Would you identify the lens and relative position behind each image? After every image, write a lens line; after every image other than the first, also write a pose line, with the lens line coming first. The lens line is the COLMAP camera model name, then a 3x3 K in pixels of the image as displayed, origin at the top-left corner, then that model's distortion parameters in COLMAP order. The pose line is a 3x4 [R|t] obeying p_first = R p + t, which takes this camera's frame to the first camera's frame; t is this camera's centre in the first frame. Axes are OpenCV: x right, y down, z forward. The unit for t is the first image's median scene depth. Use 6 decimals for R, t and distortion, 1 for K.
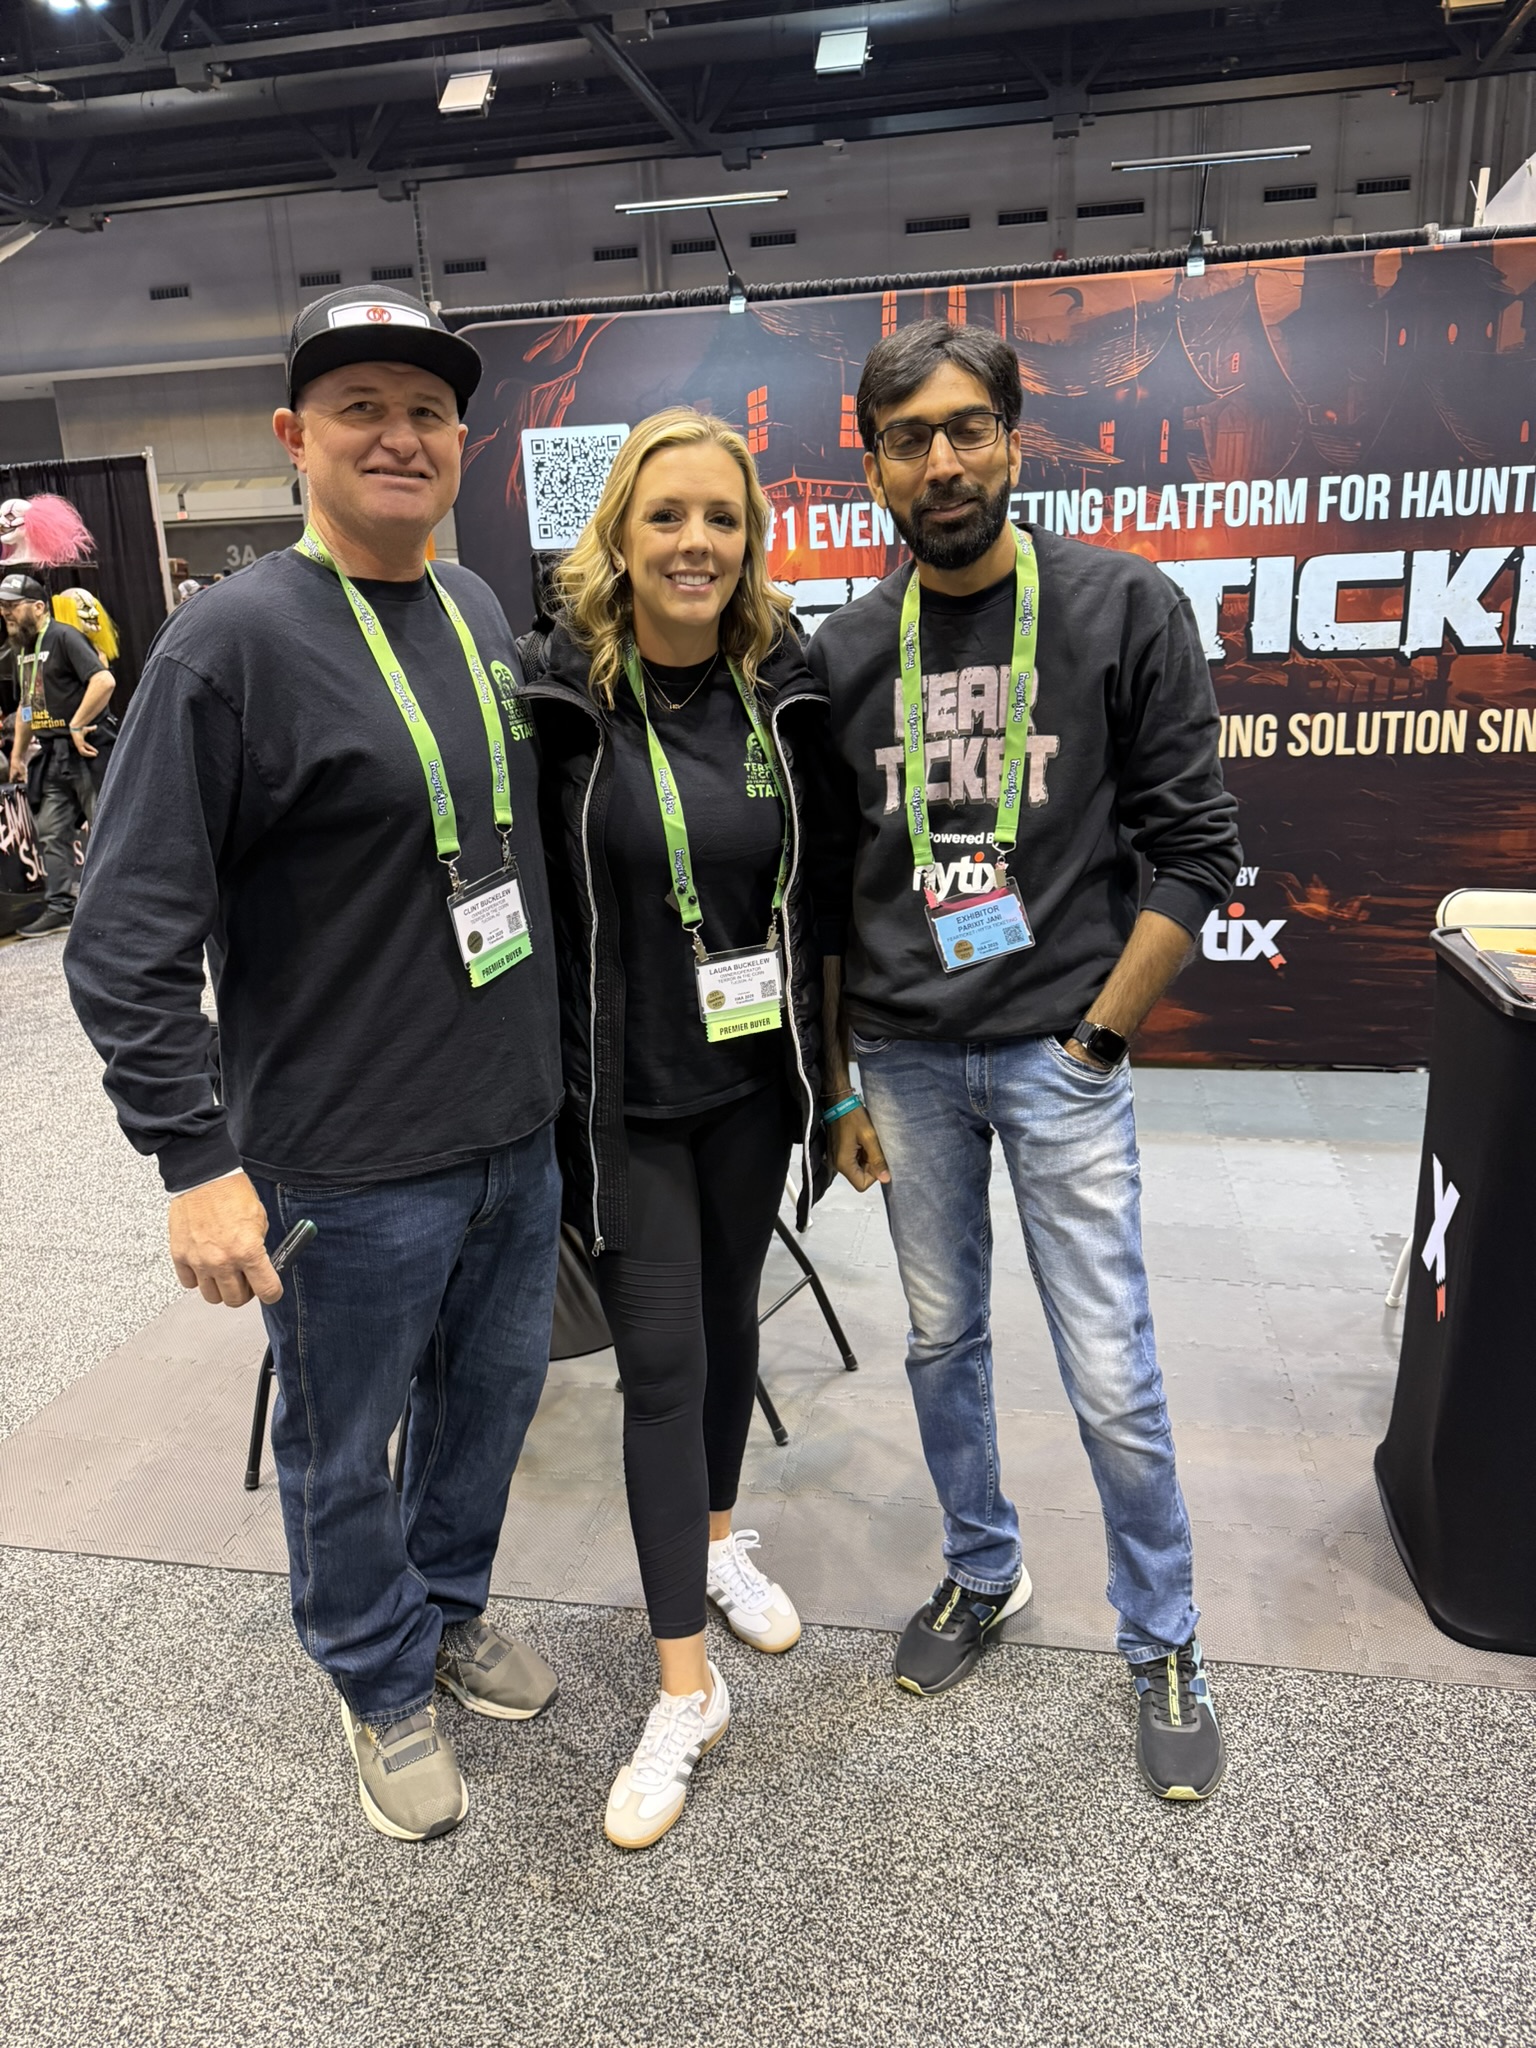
lens RADIAL K [[1453.6, 0, 768.0], [0, 1453.6, 1024.0], [0, 0, 1]] dist [0.010087, -0.017546]
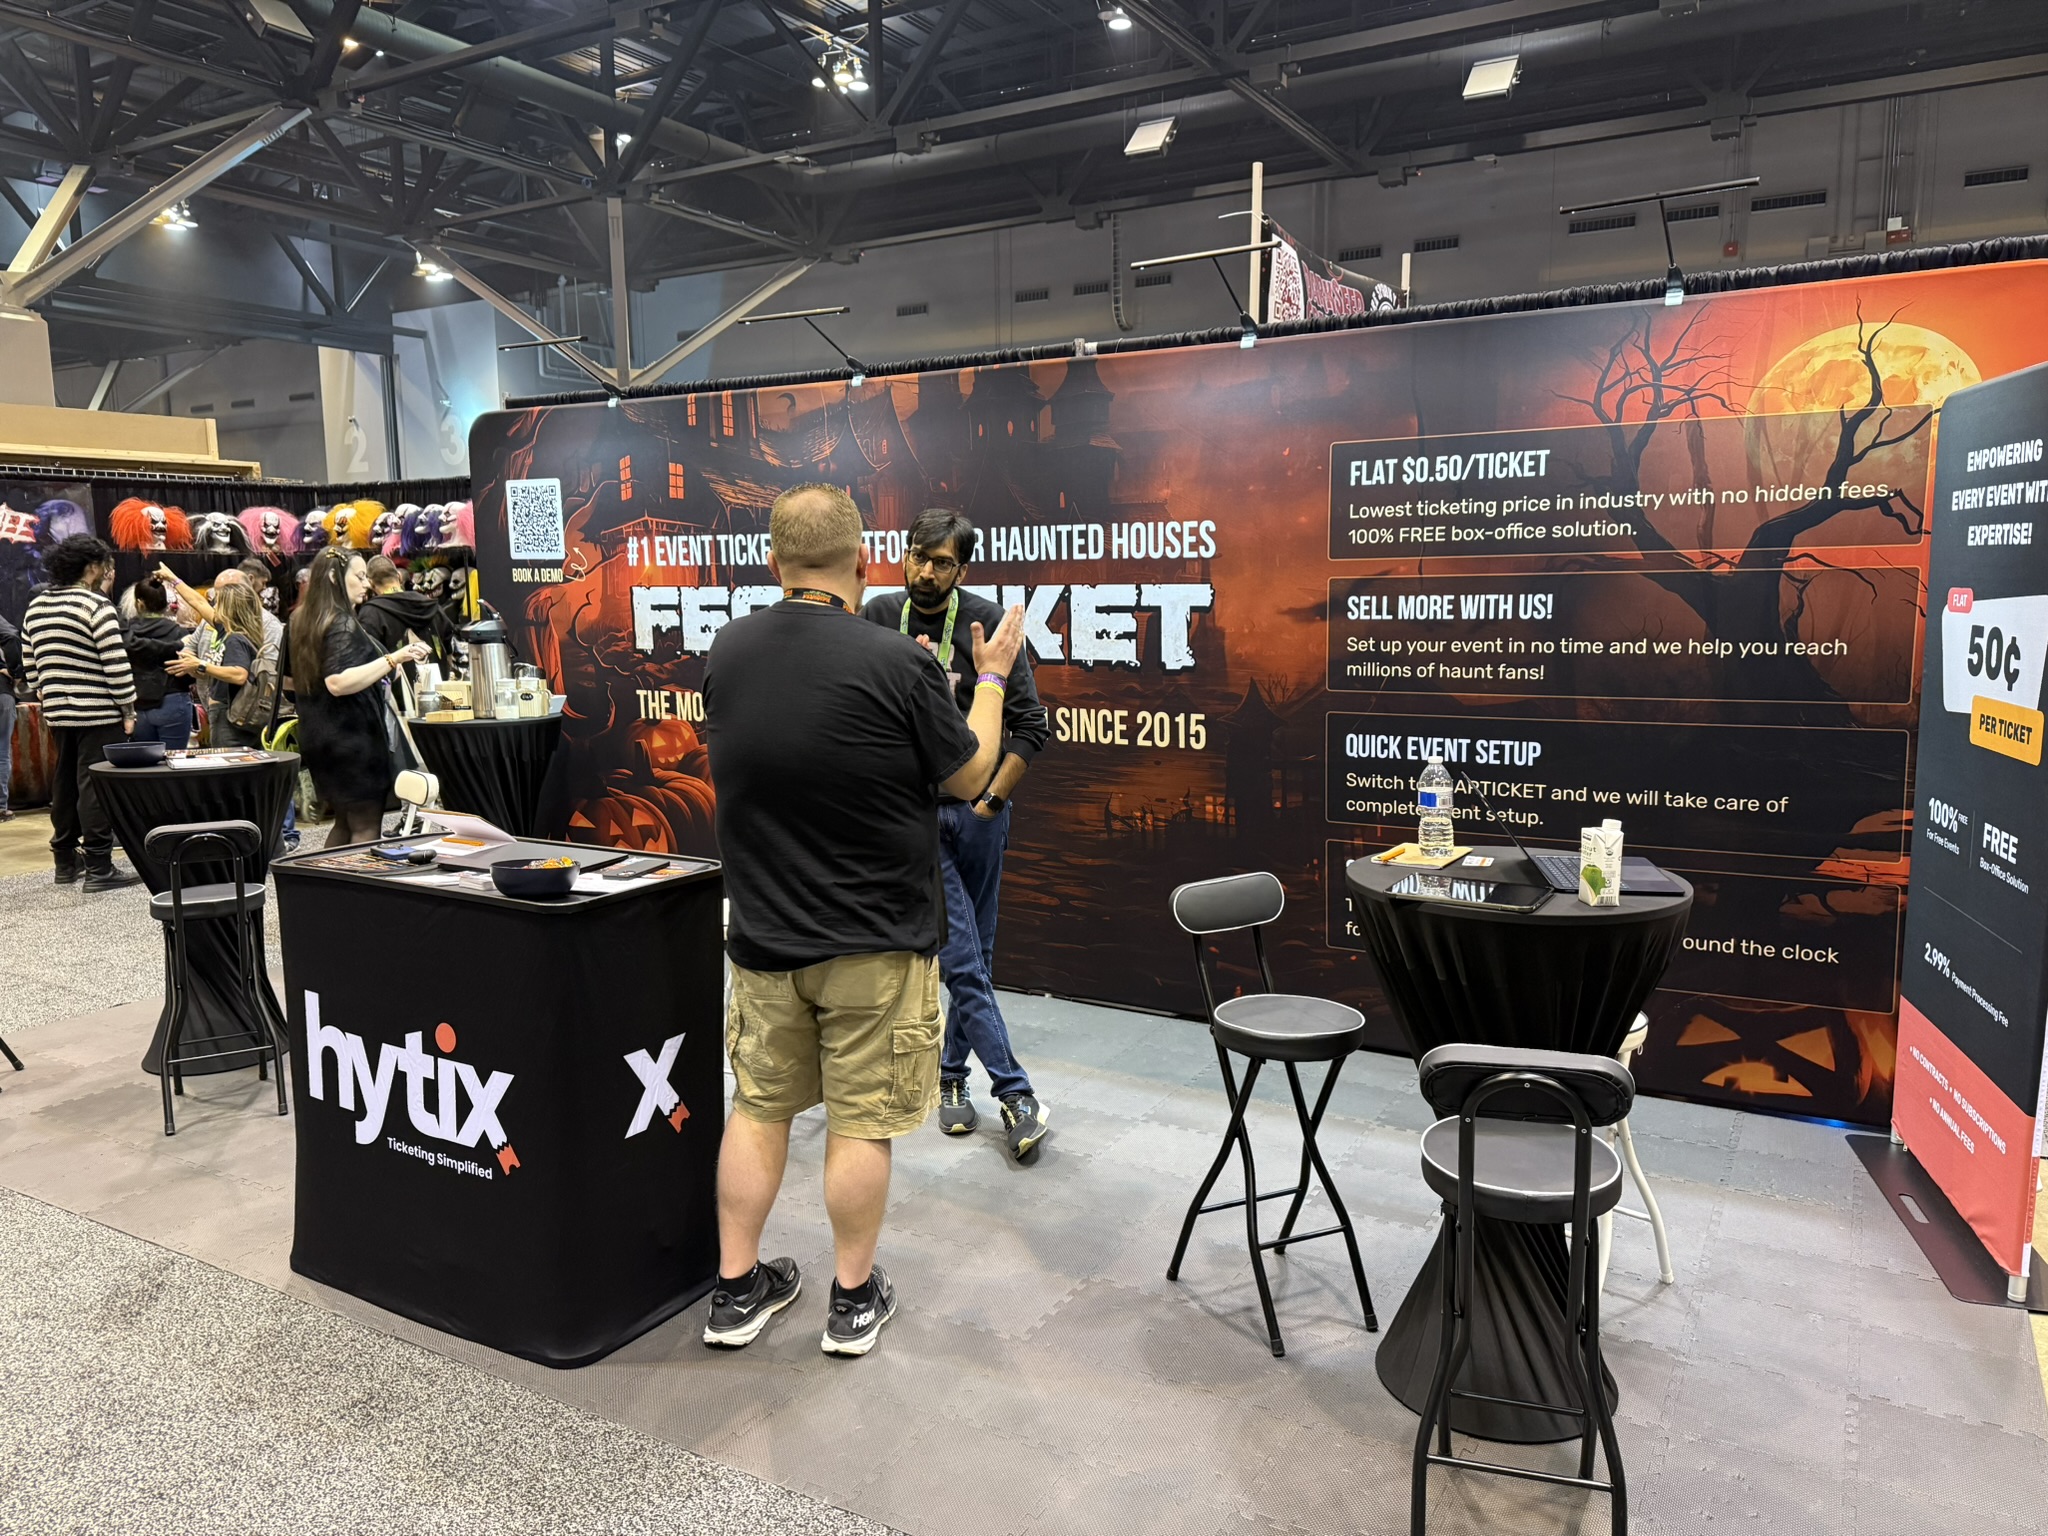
lens RADIAL K [[1413.0, 0, 1032.0], [0, 1413.0, 773.6], [0, 0, 1]] dist [0.177105, -0.339363]
pose [[0.946188, 0.071884, -0.315532, 0.847387], [-0.115151, 0.985990, -0.120679, -0.006892], [0.302436, 0.150519, 0.941210, -0.160184]]
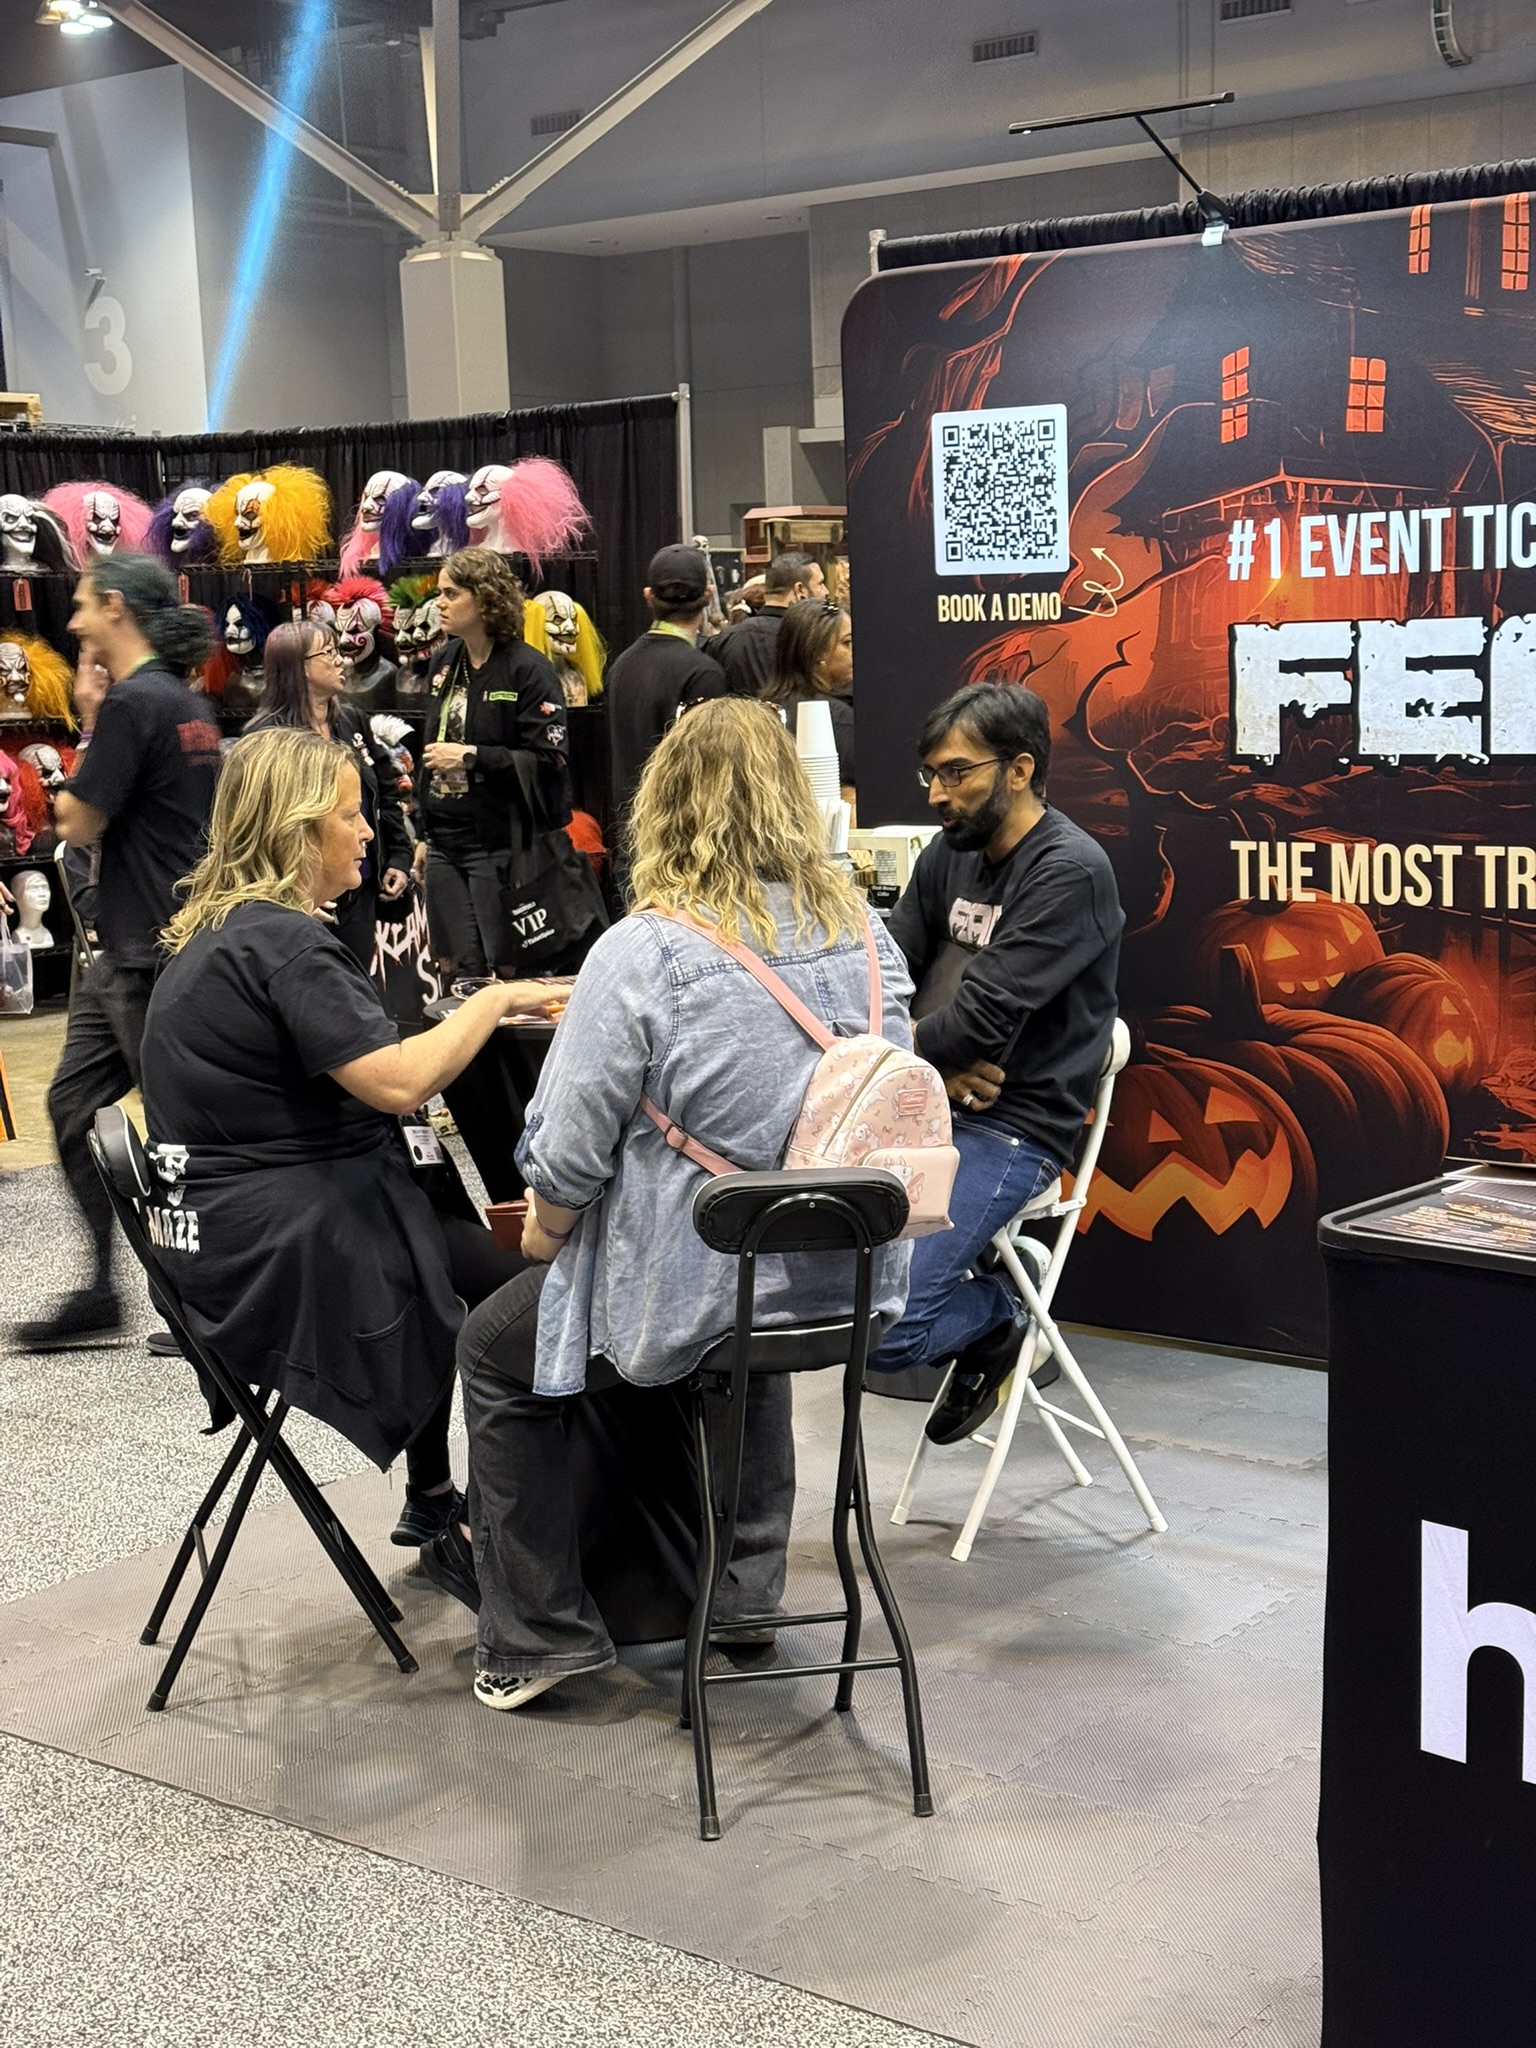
lens RADIAL K [[2824.2, 0, 796.6], [0, 2824.2, 1029.6], [0, 0, 1]] dist [0.210817, -0.434680]
pose [[0.900959, 0.074144, -0.427522, 0.407443], [-0.123992, 0.988201, -0.089919, 0.021800], [0.415811, 0.134022, 0.899522, -0.246381]]
